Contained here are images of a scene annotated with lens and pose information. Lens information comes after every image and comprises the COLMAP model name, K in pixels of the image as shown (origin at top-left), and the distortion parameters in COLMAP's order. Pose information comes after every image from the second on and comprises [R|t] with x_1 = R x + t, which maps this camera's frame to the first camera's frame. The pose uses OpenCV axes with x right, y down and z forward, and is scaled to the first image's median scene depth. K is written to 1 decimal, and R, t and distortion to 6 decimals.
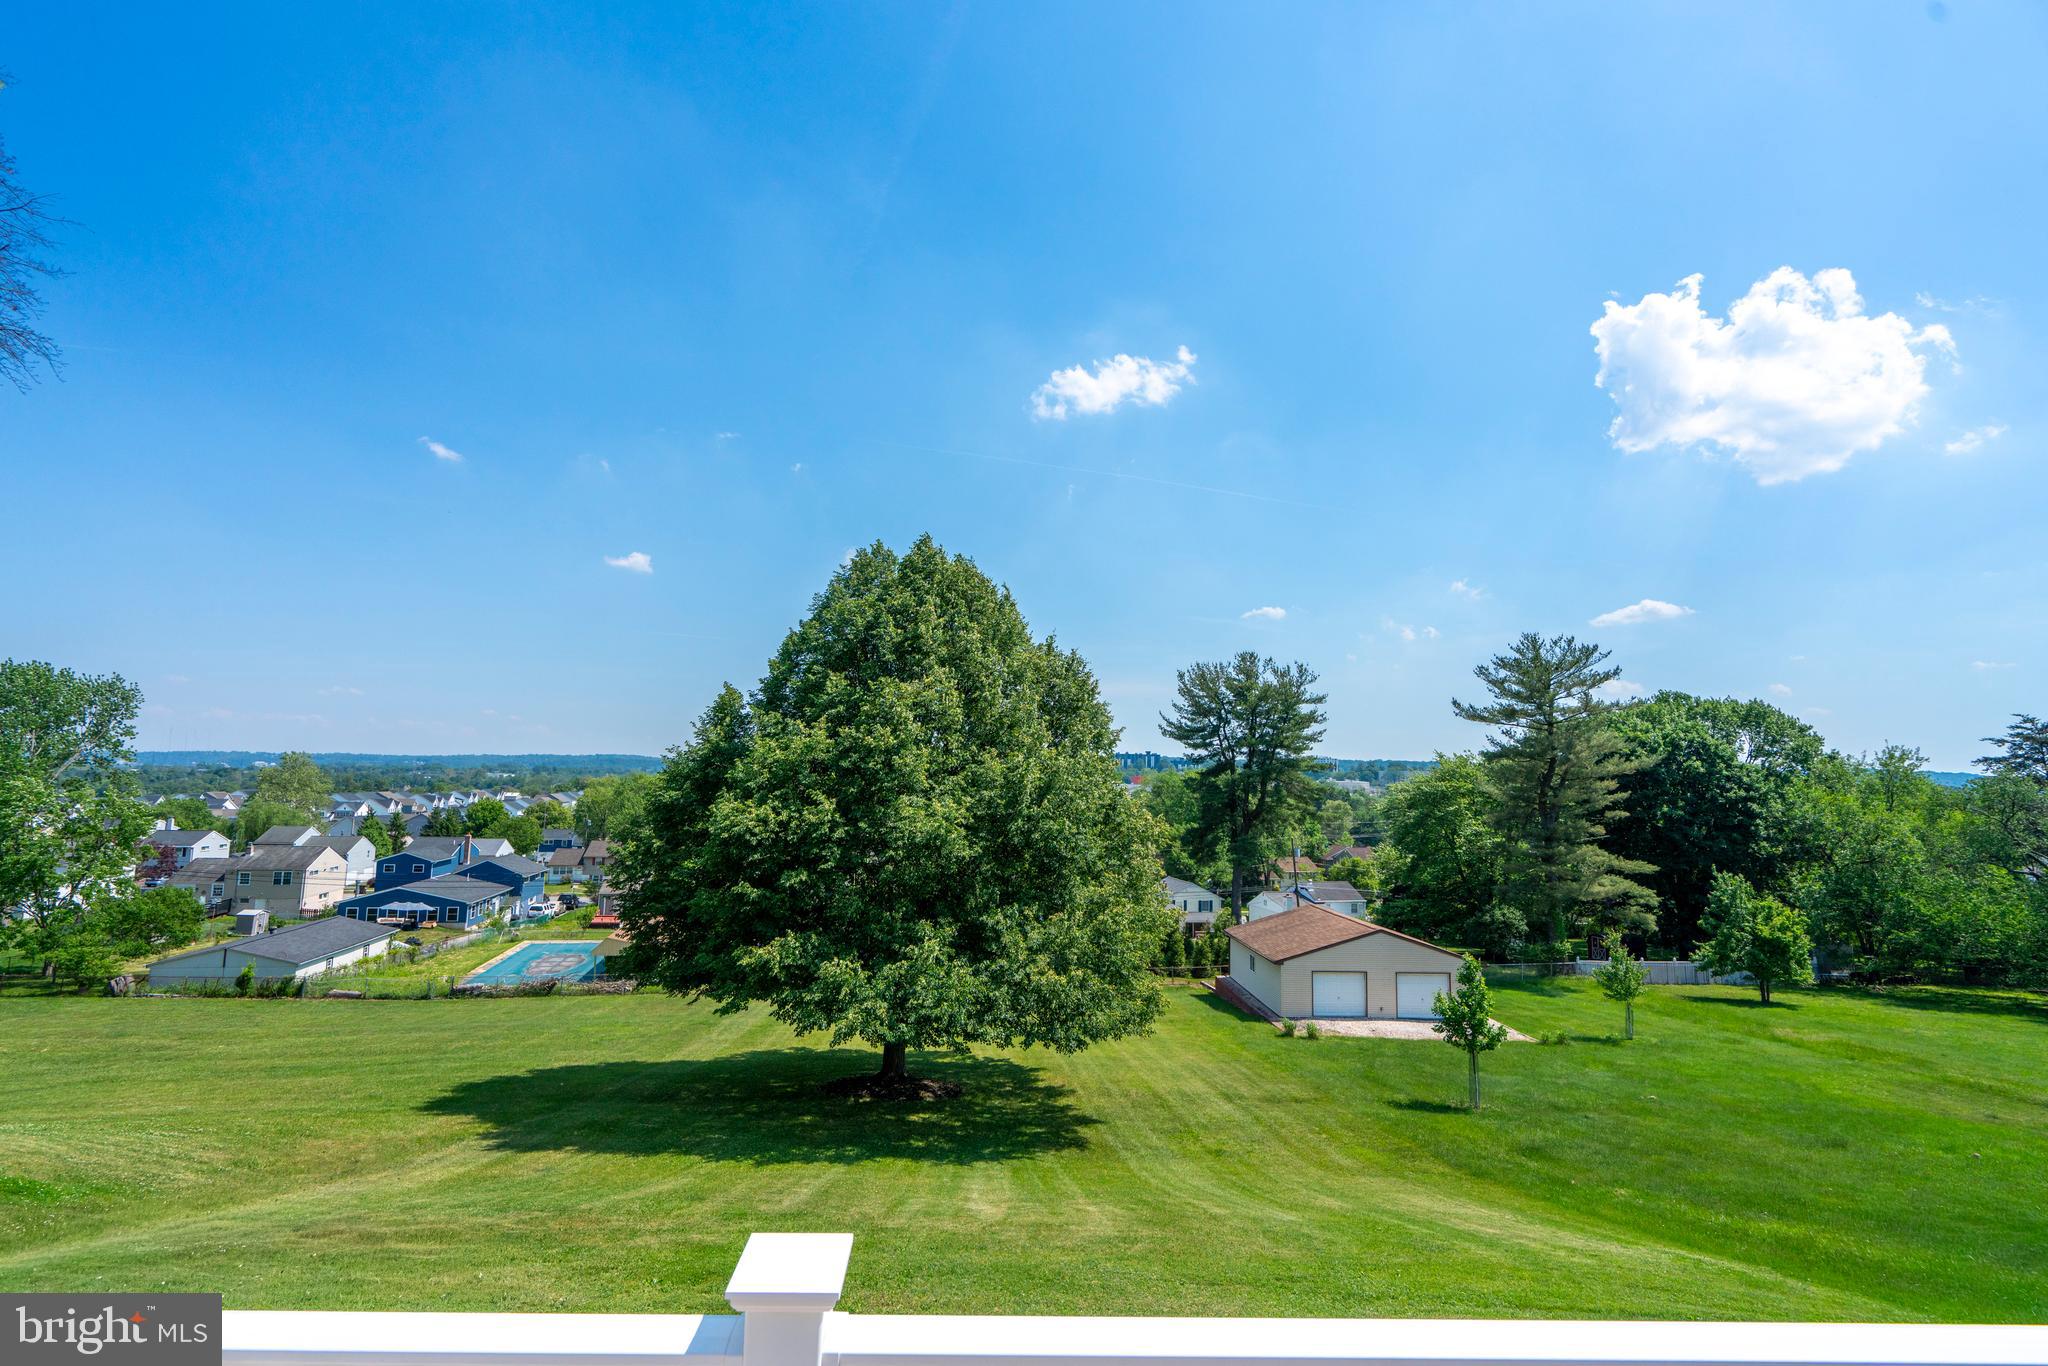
lens RADIAL K [[935.8, 0, 1035.8], [0, 935.8, 675.5], [0, 0, 1]] dist [-0.005354, 0.003298]
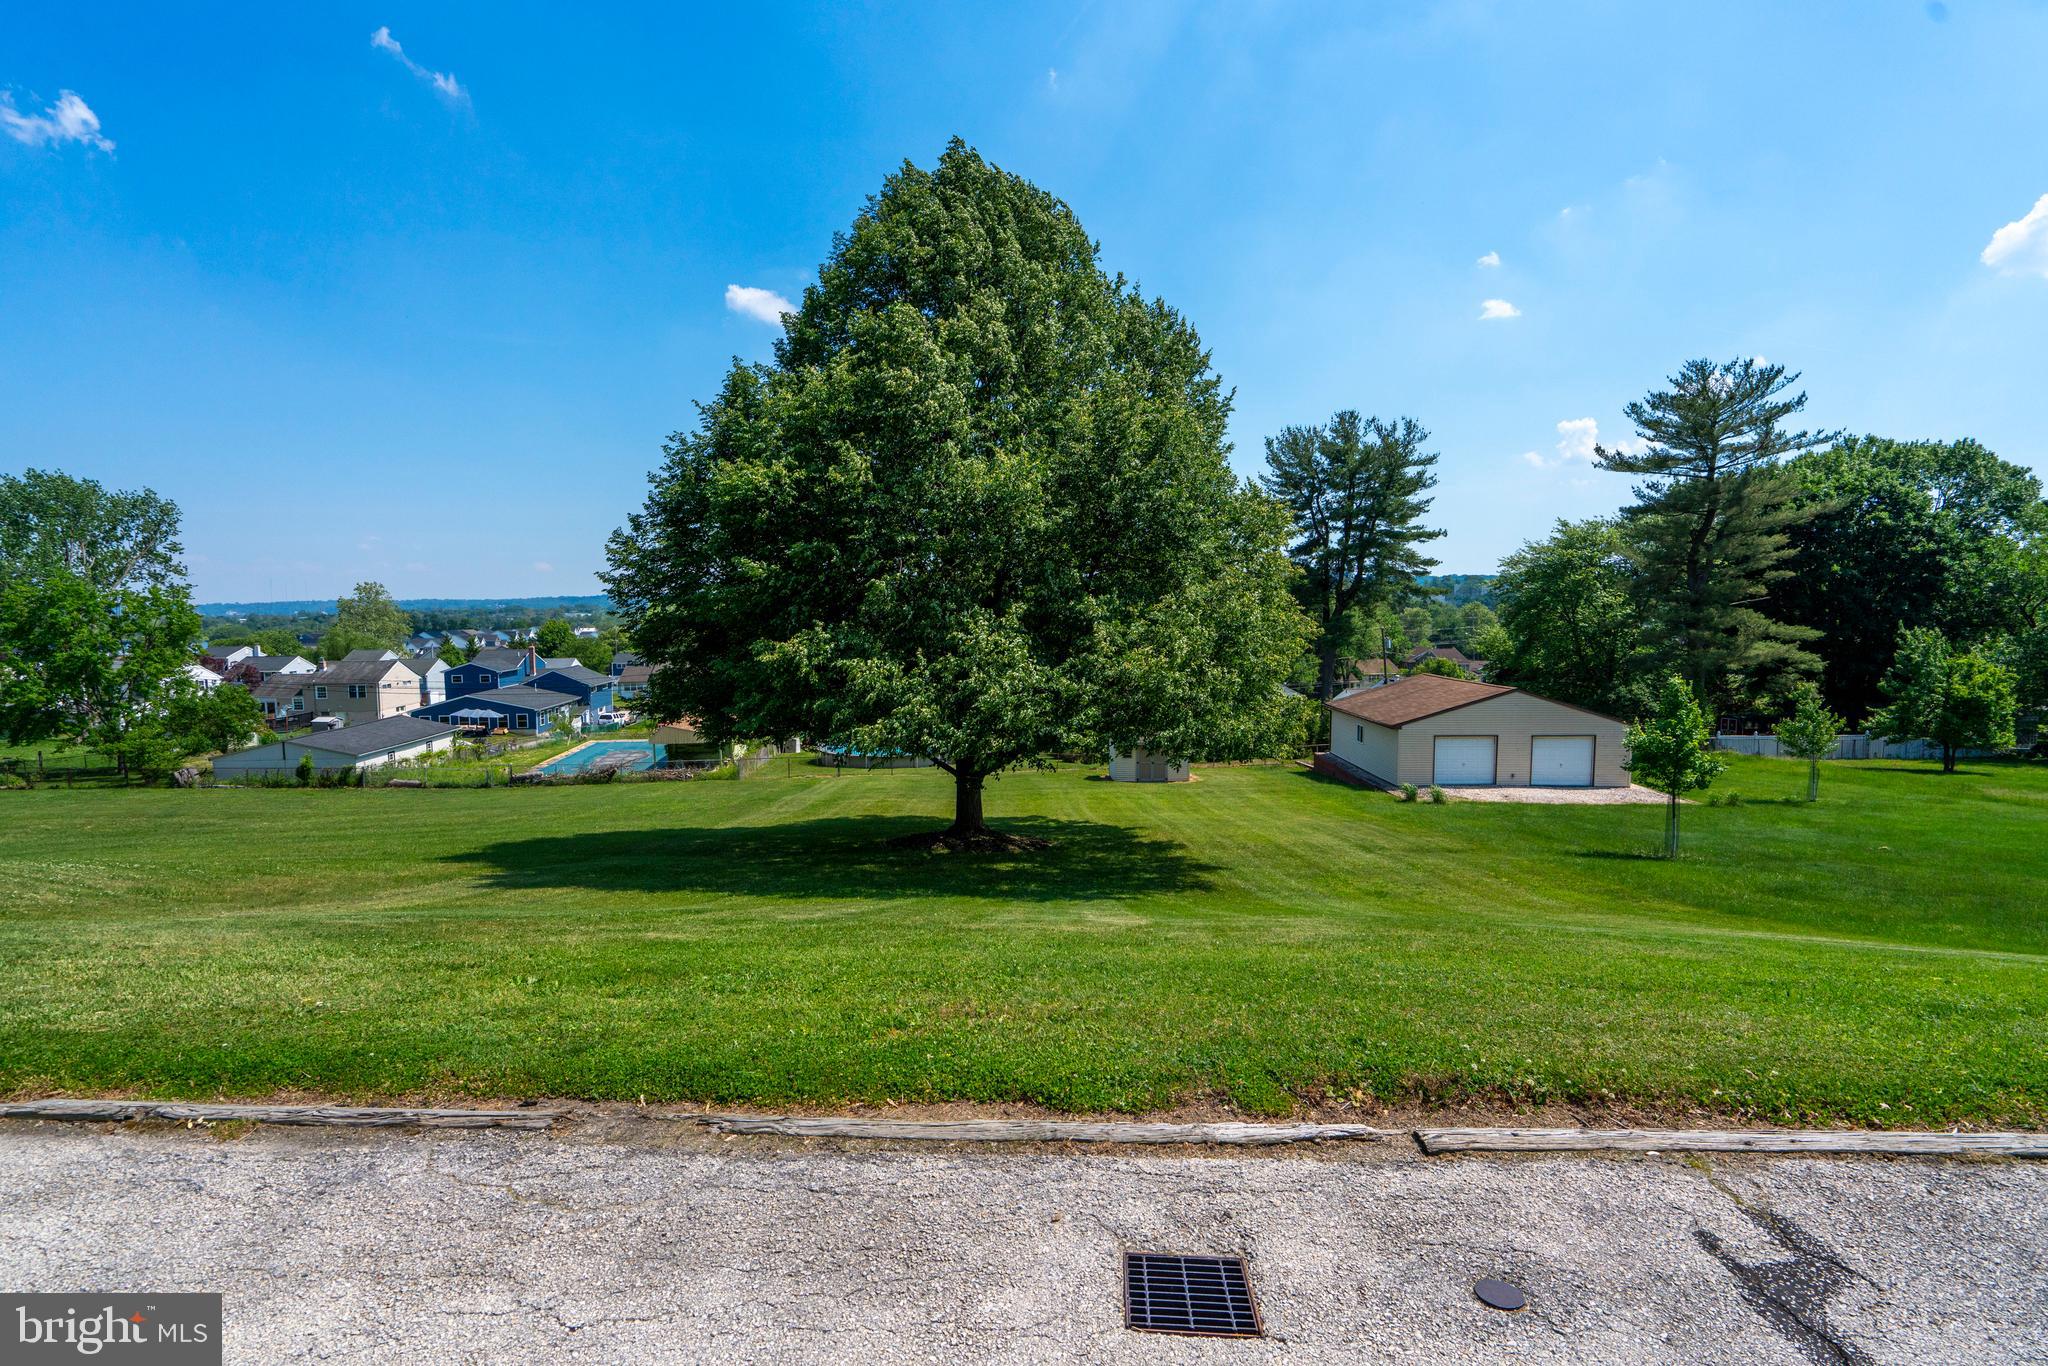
lens RADIAL K [[935.8, 0, 1032.8], [0, 935.8, 699.6], [0, 0, 1]] dist [-0.005354, 0.003298]
pose [[0.997130, -0.023701, -0.071904, -0.012631], [0.038055, 0.977942, 0.205379, 0.059837], [0.065450, -0.207526, 0.976038, 0.082875]]
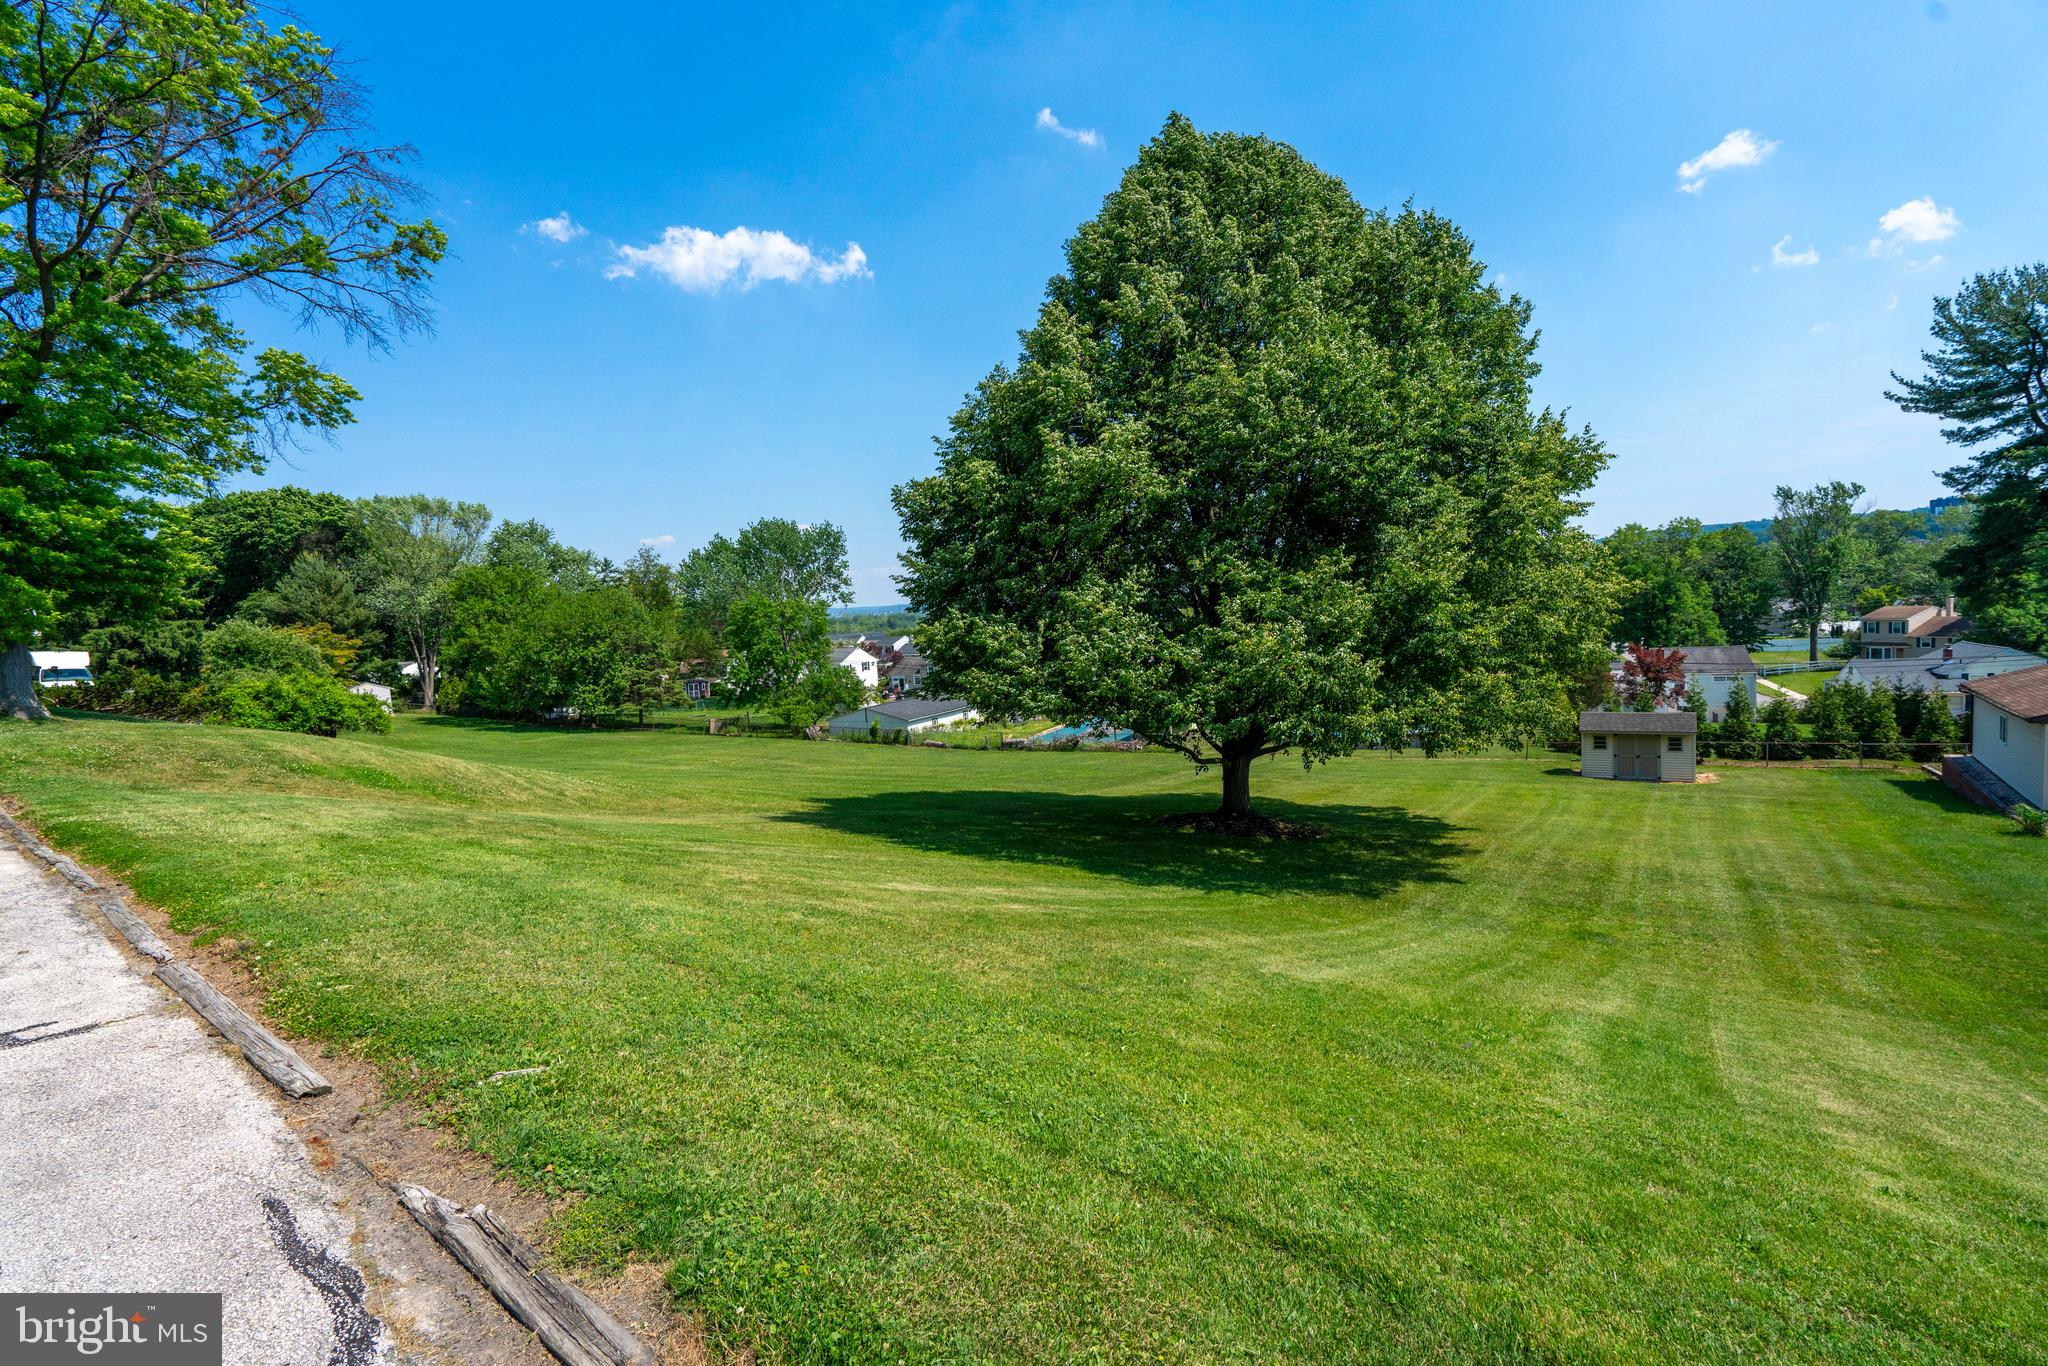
lens RADIAL K [[935.8, 0, 1018.6], [0, 935.8, 690.0], [0, 0, 1]] dist [-0.005354, 0.003298]
pose [[0.763945, -0.015162, -0.645103, 0.103670], [0.154311, 0.975010, 0.159822, 0.068630], [0.626559, -0.221642, 0.747194, 0.122966]]
